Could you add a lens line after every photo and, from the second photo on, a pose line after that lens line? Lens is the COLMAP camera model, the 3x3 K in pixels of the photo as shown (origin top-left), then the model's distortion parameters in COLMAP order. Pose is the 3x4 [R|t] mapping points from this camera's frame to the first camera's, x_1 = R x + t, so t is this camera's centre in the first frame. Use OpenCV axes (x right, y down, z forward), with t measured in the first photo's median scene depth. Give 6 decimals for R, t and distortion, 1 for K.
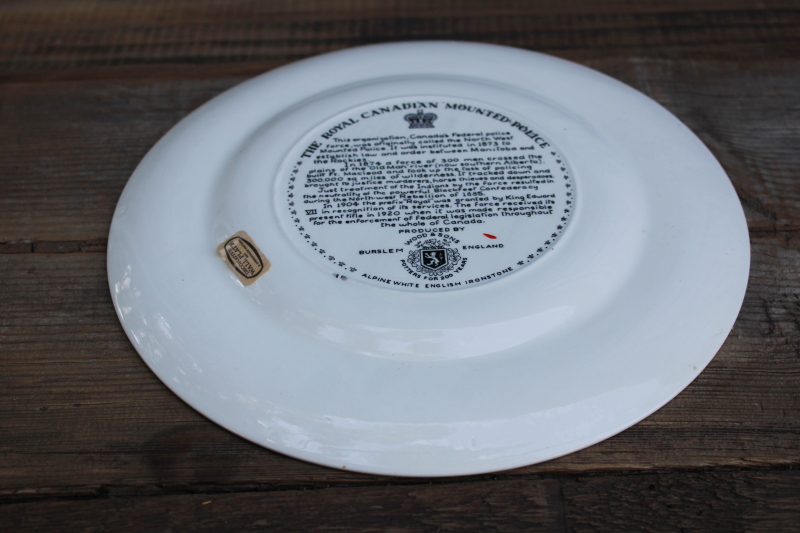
lens RADIAL K [[1232.0, 0, 400.0], [0, 1232.0, 266.5], [0, 0, 1]] dist [-0.052238, 0.094325]
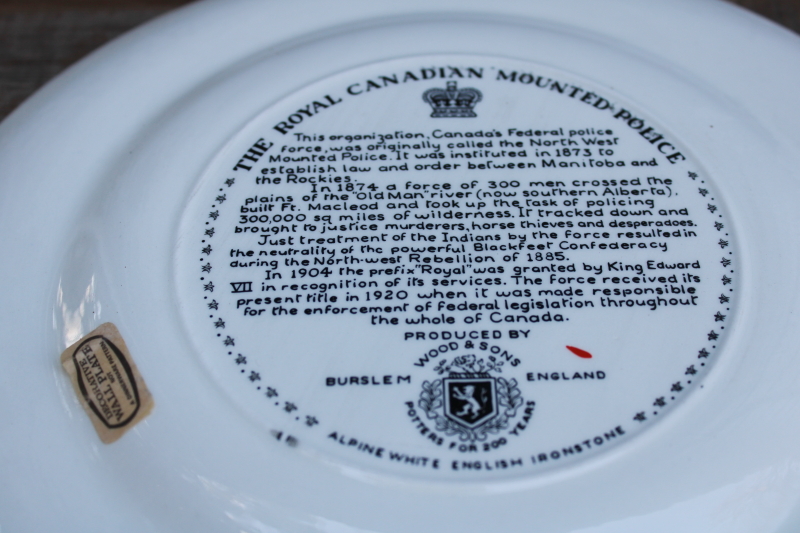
lens RADIAL K [[1232.0, 0, 400.0], [0, 1232.0, 266.5], [0, 0, 1]] dist [-0.052238, 0.094325]
pose [[0.999446, 0.026571, -0.020065, 0.006674], [-0.024614, 0.995437, 0.092190, -0.102000], [0.022423, -0.091645, 0.995539, 0.464342]]
